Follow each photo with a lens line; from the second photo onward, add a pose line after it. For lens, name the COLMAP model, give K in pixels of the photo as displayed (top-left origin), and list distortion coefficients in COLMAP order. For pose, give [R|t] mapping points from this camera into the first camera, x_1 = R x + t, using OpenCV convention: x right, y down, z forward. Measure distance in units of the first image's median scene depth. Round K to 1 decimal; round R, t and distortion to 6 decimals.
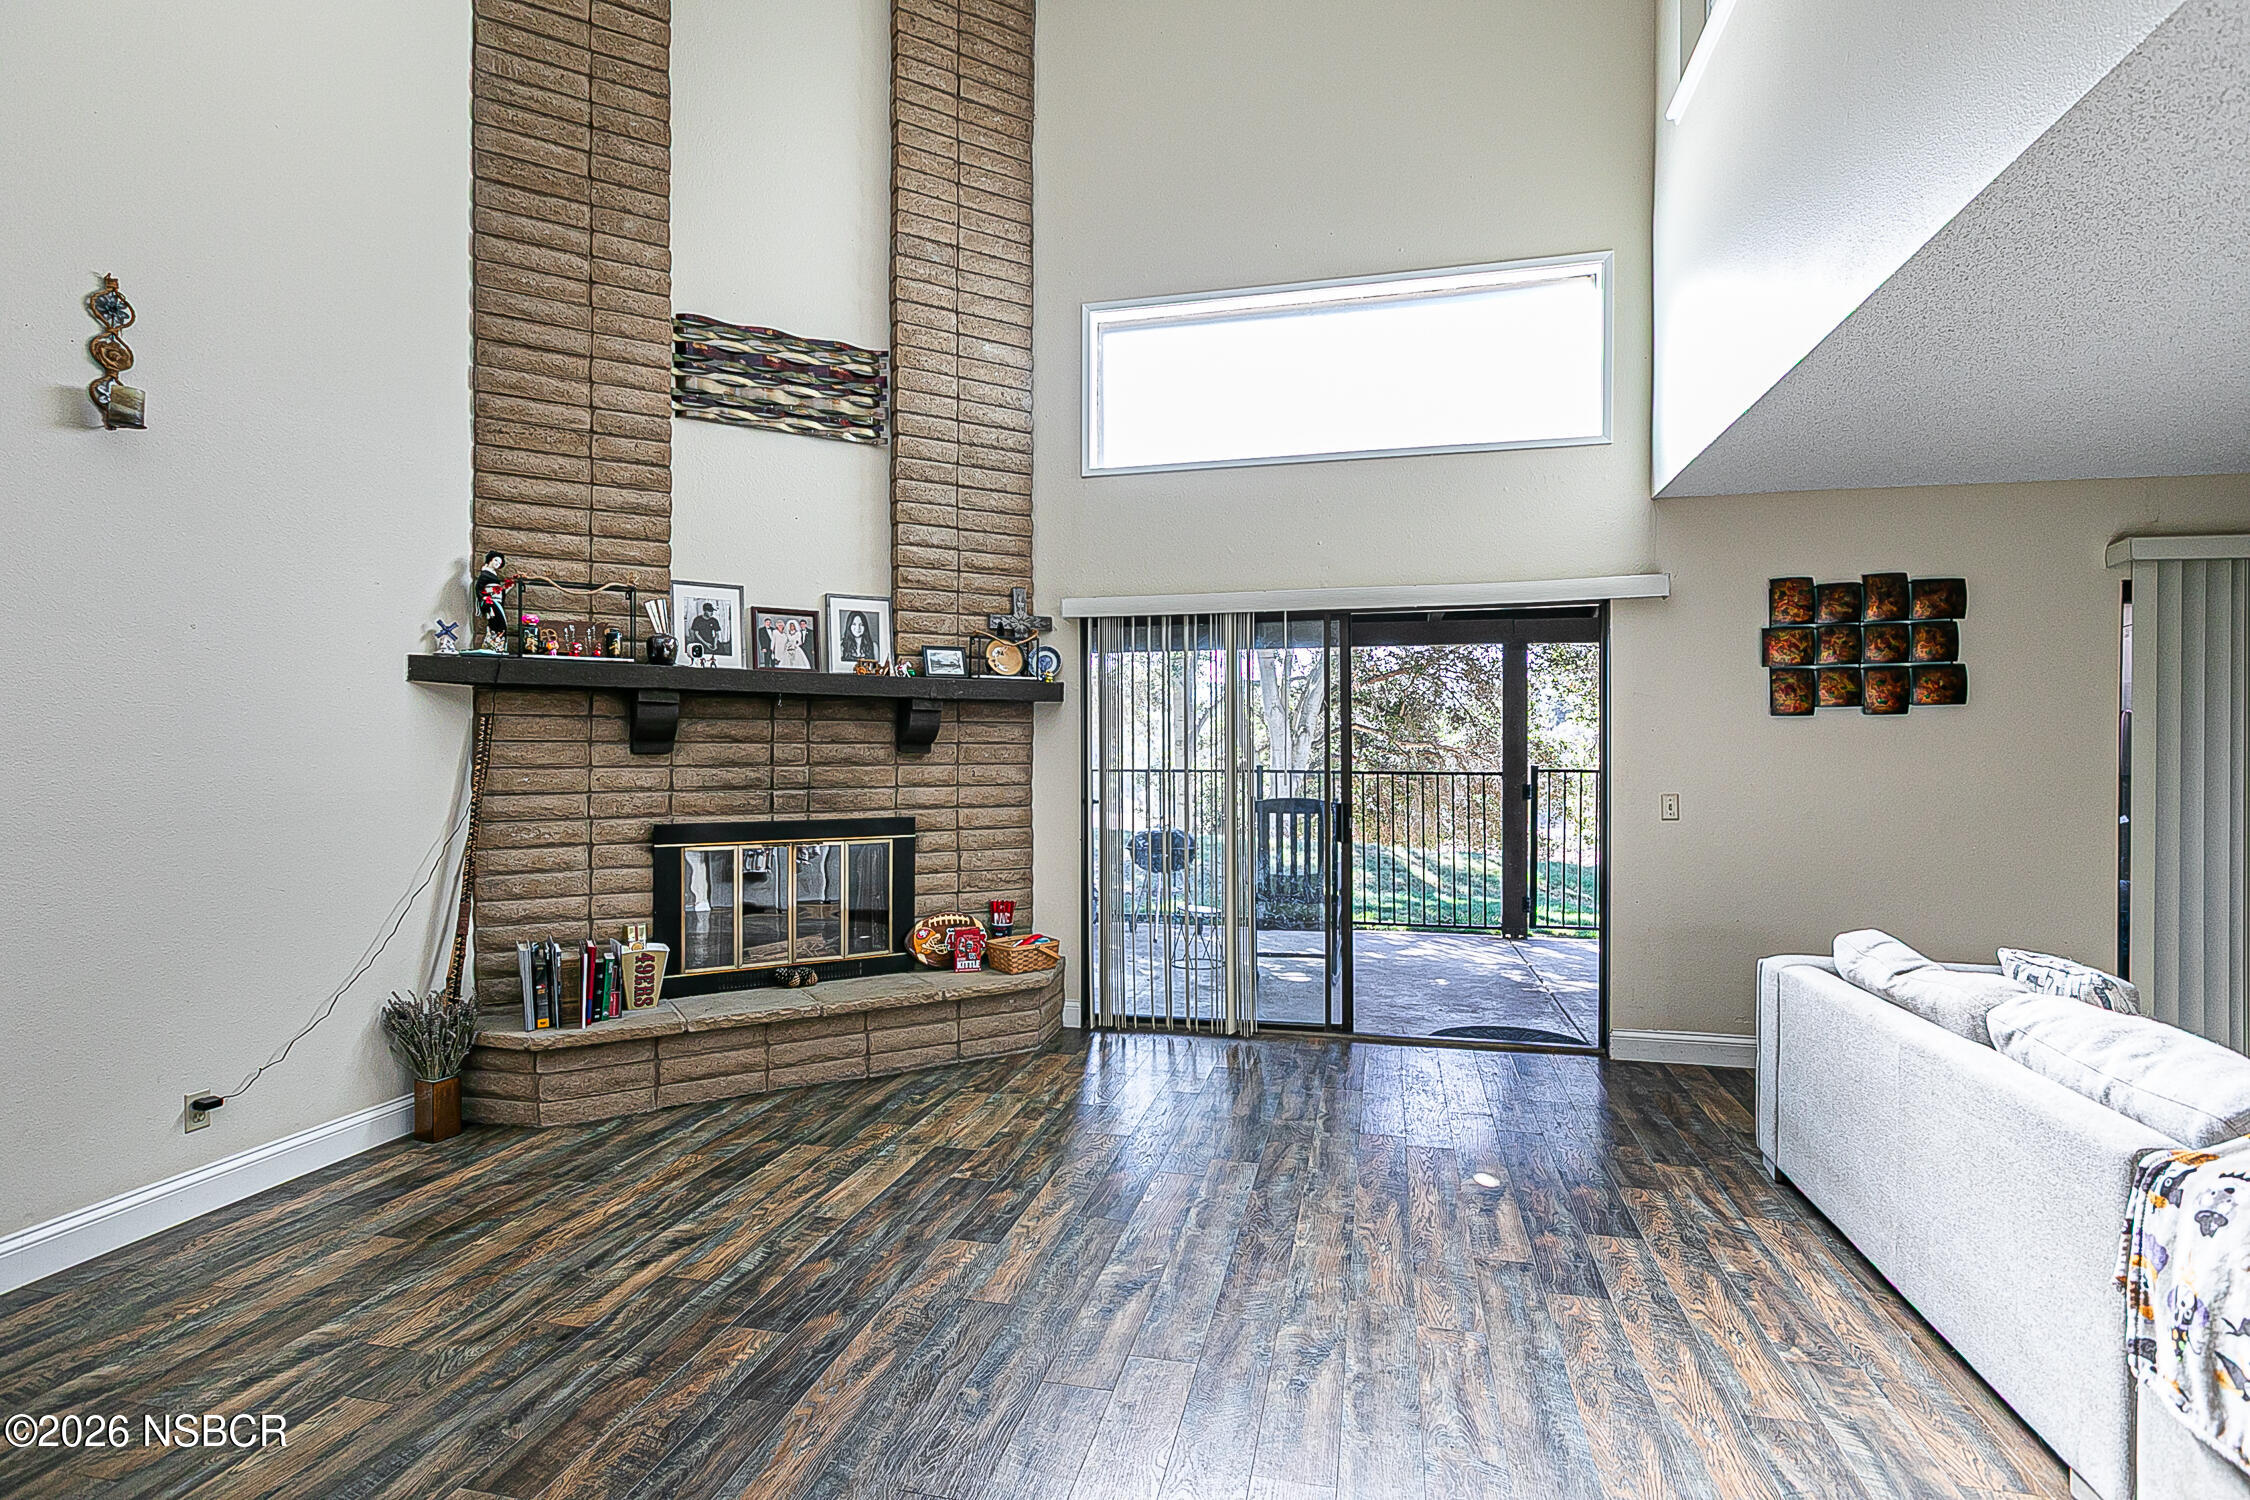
lens RADIAL K [[1110.2, 0, 1149.3], [0, 1110.2, 760.8], [0, 0, 1]] dist [-0.005469, -0.001362]
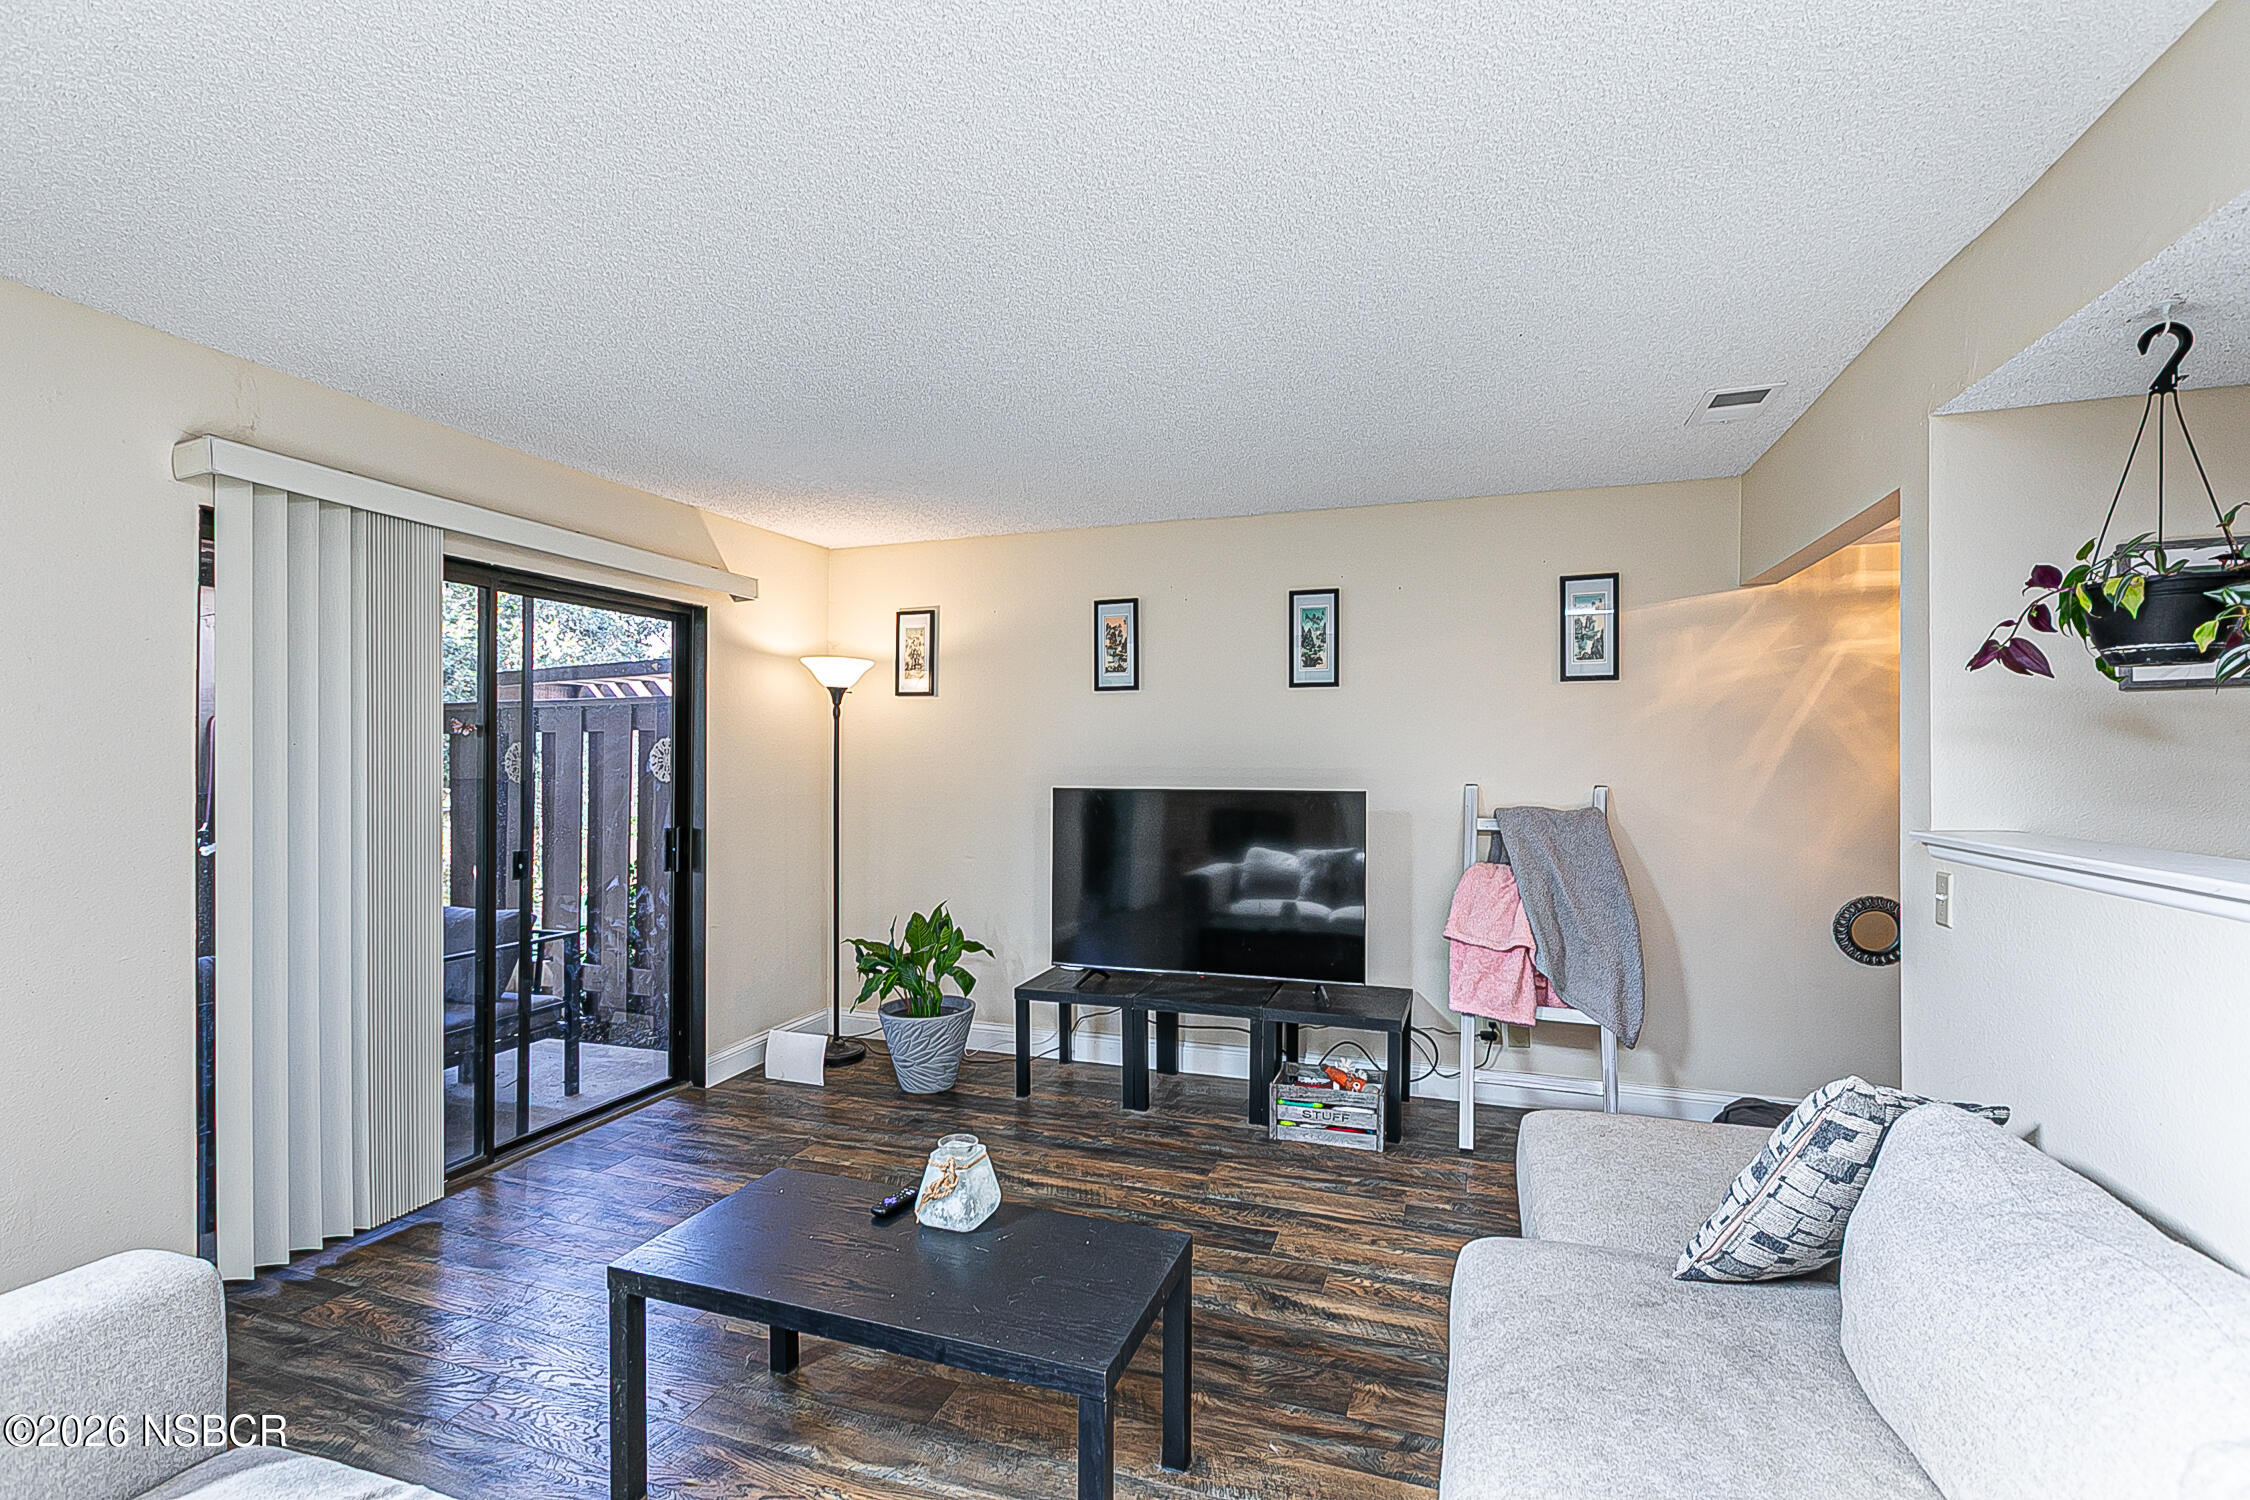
lens RADIAL K [[1012.2, 0, 1109.9], [0, 1012.2, 762.2], [0, 0, 1]] dist [-0.005410, 0.000141]
pose [[0.116204, -0.001967, 0.993223, 0.356243], [0.008526, 0.999963, 0.000982, -0.010334], [-0.993189, 0.008354, 0.116216, 0.402251]]
